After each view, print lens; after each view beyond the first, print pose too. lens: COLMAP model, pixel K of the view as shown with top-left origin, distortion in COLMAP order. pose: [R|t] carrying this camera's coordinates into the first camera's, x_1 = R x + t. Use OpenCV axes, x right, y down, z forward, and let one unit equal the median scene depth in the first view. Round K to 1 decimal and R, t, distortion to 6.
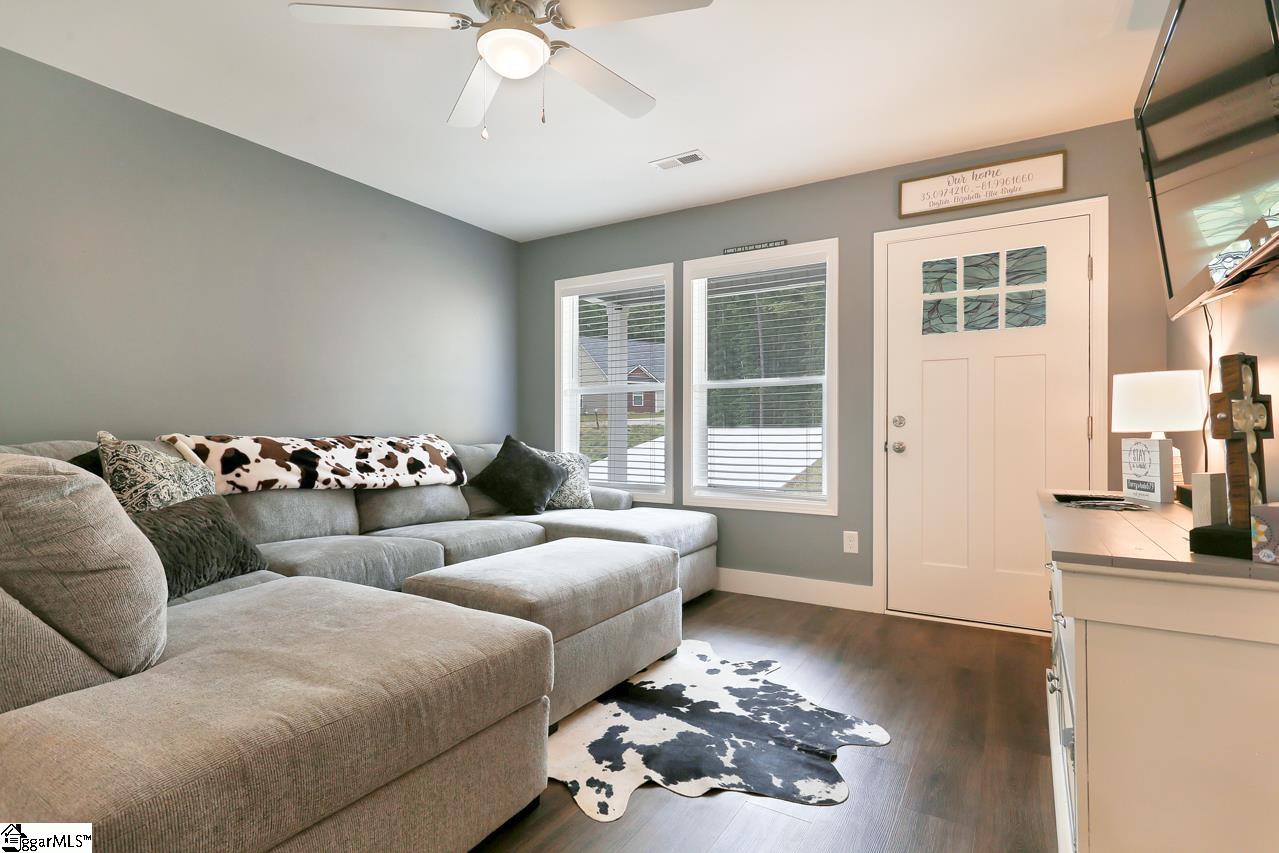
lens RADIAL K [[630.8, 0, 639.5], [0, 630.8, 426.5], [0, 0, 1]] dist [-0.004222, -0.000309]
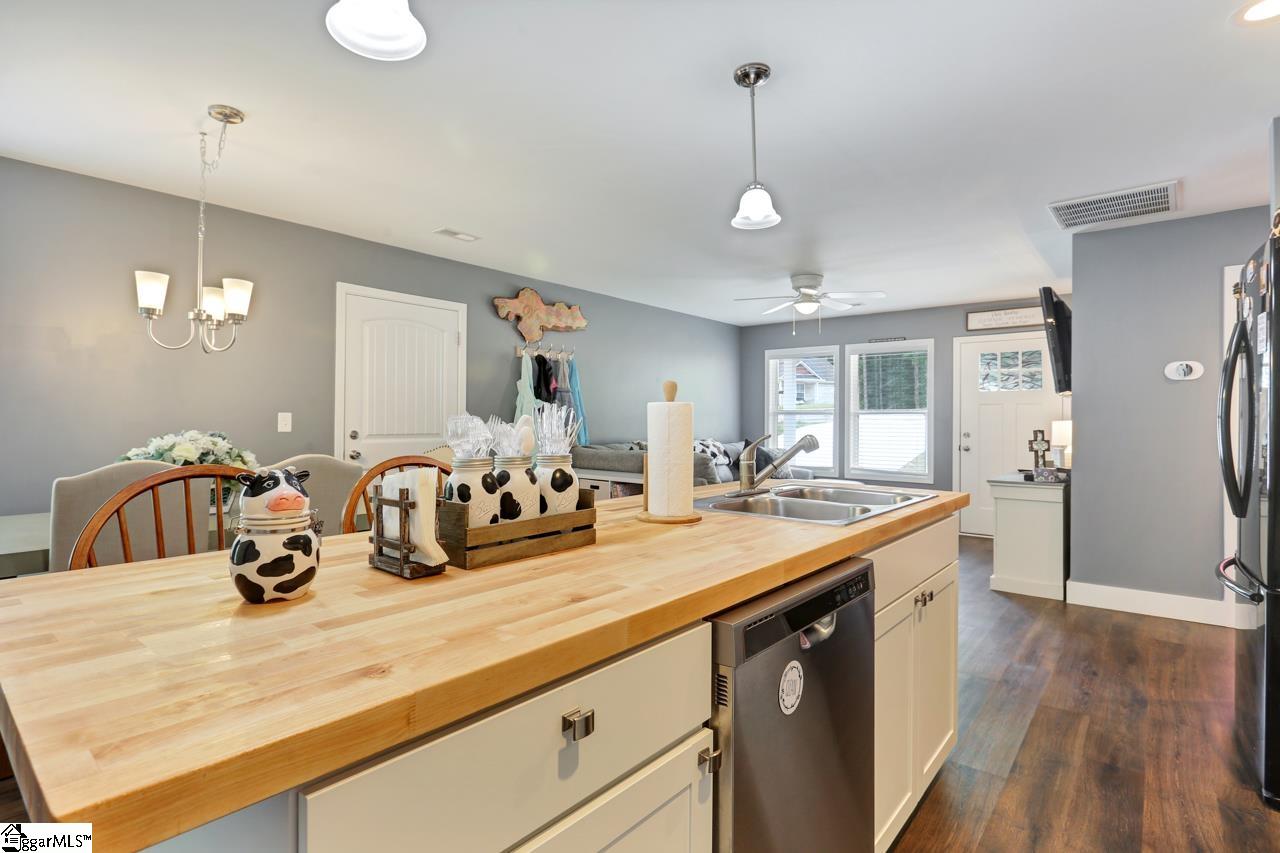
lens RADIAL K [[631.3, 0, 640.0], [0, 631.3, 426.5], [0, 0, 1]] dist [-0.004222, -0.000309]
pose [[0.989845, 0.006390, -0.142008, -0.304242], [-0.004189, 0.999867, 0.015791, -0.061414], [0.142090, -0.015036, 0.989740, -1.059474]]
